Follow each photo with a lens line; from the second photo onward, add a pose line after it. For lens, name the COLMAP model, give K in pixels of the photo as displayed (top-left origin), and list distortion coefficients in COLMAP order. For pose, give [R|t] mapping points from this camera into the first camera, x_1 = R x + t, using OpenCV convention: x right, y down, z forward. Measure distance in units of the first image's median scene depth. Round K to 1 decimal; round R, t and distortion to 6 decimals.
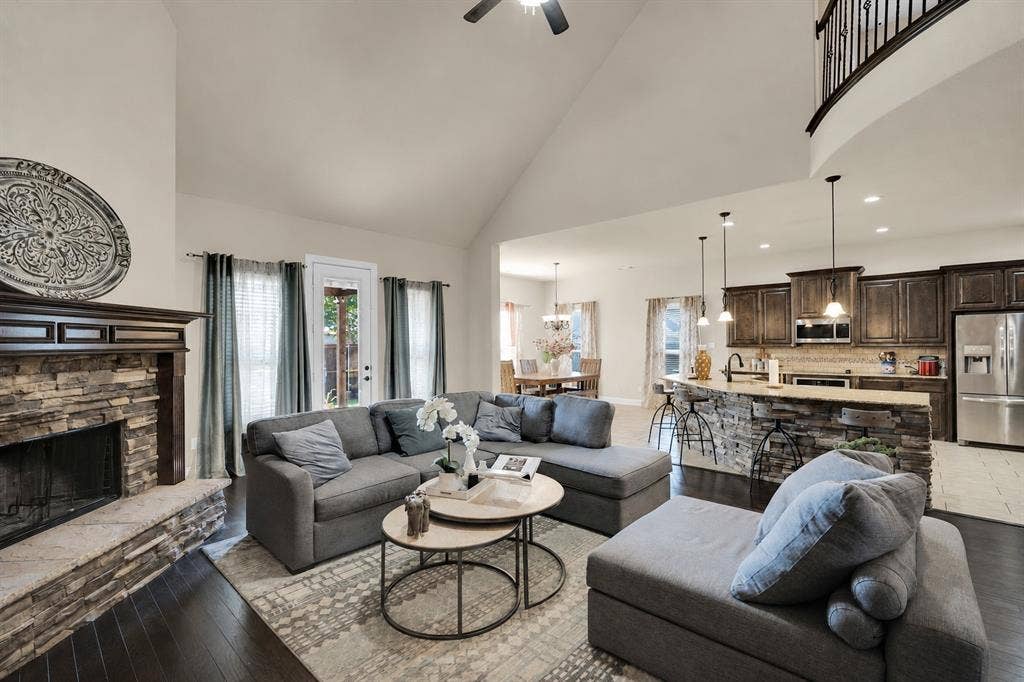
lens RADIAL K [[450.1, 0, 511.1], [0, 450.1, 344.1], [0, 0, 1]] dist [0.000563, -0.000099]
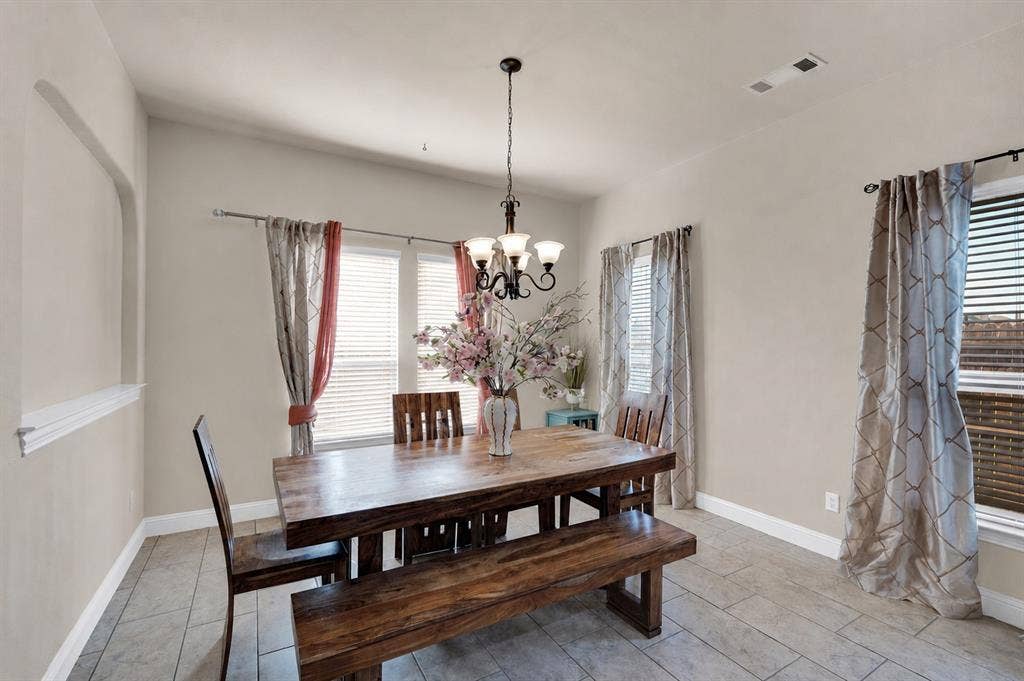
lens RADIAL K [[450.1, 0, 512.1], [0, 450.1, 340.8], [0, 0, 1]] dist [0.000563, -0.000099]
pose [[0.951714, 0.007479, -0.306896, 0.226550], [-0.008490, 0.999962, -0.001960, -0.004081], [0.306870, 0.004472, 0.951741, 0.858579]]
